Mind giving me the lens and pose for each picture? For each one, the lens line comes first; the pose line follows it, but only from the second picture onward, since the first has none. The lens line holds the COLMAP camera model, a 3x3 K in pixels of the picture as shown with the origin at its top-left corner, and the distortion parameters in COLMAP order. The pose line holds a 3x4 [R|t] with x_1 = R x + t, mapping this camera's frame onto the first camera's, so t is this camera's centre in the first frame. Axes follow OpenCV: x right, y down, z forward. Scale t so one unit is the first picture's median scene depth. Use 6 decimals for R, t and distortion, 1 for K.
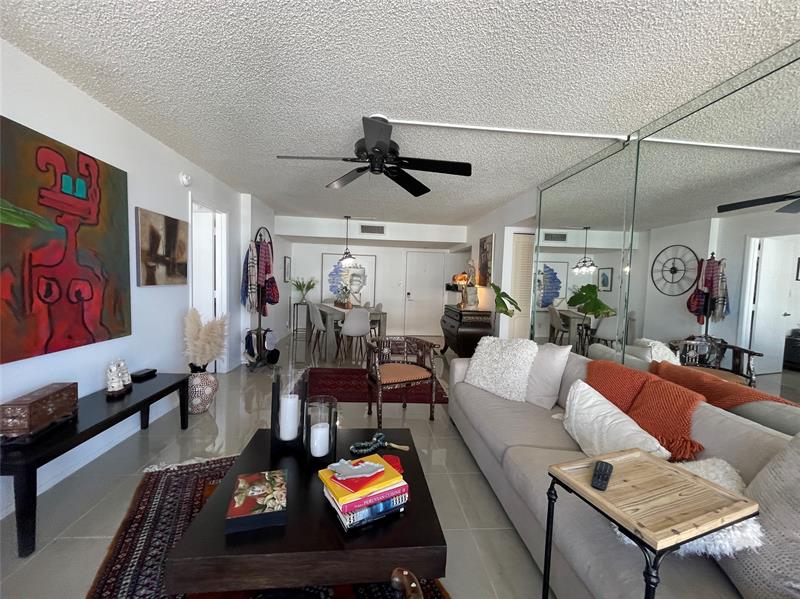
lens RADIAL K [[321.1, 0, 400.0], [0, 321.1, 299.5], [0, 0, 1]] dist [-0.007837, -0.000007]
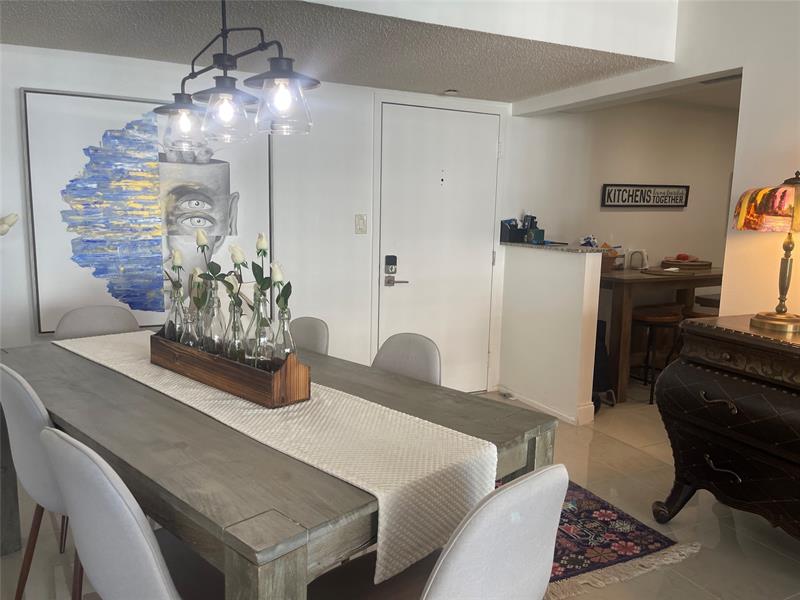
lens RADIAL K [[604.5, 0, 400.0], [0, 604.5, 300.0], [0, 0, 1]] dist [0.015243, 0.000858]
pose [[0.931092, -0.067044, 0.358570, -0.166247], [0.030761, 0.993895, 0.105959, -0.040988], [-0.363485, -0.087627, 0.927470, 0.537875]]
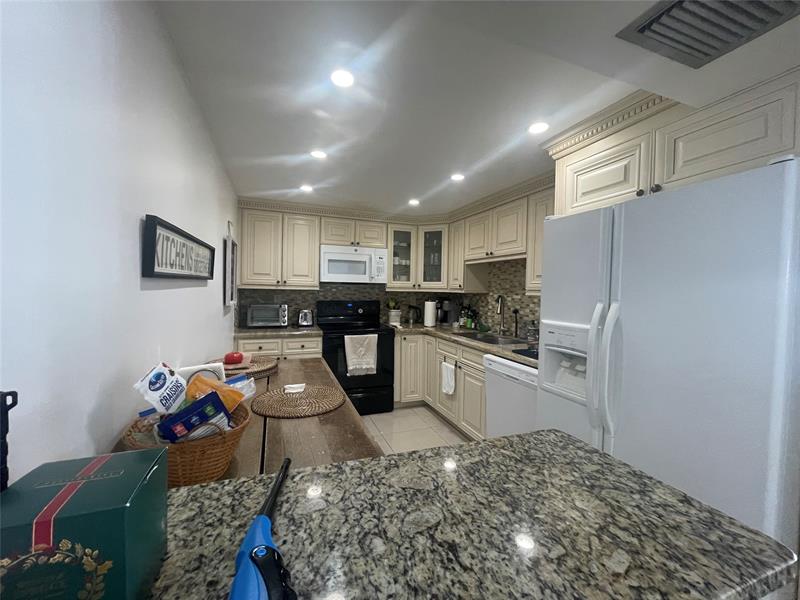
lens RADIAL K [[321.1, 0, 400.0], [0, 321.1, 300.0], [0, 0, 1]] dist [-0.007837, -0.000007]
pose [[-0.269683, -0.064398, 0.960793, 0.138082], [0.029271, 0.996752, 0.075024, -0.063537], [-0.962504, 0.048356, -0.266922, 1.025998]]
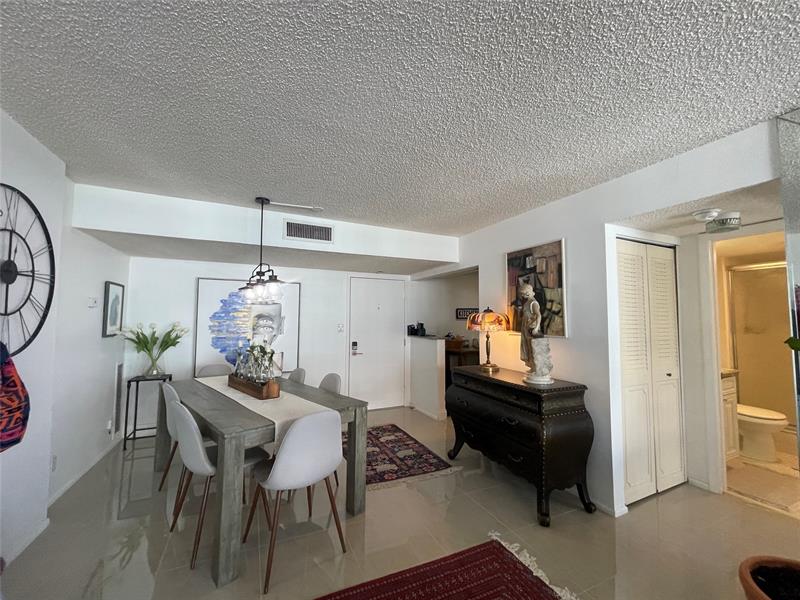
lens RADIAL K [[321.1, 0, 400.0], [0, 321.1, 300.0], [0, 0, 1]] dist [-0.007837, -0.000007]
pose [[0.939328, -0.009503, 0.342889, -0.110181], [0.045493, 0.994237, -0.097070, -0.040735], [-0.339991, 0.106780, 0.934347, 0.397825]]
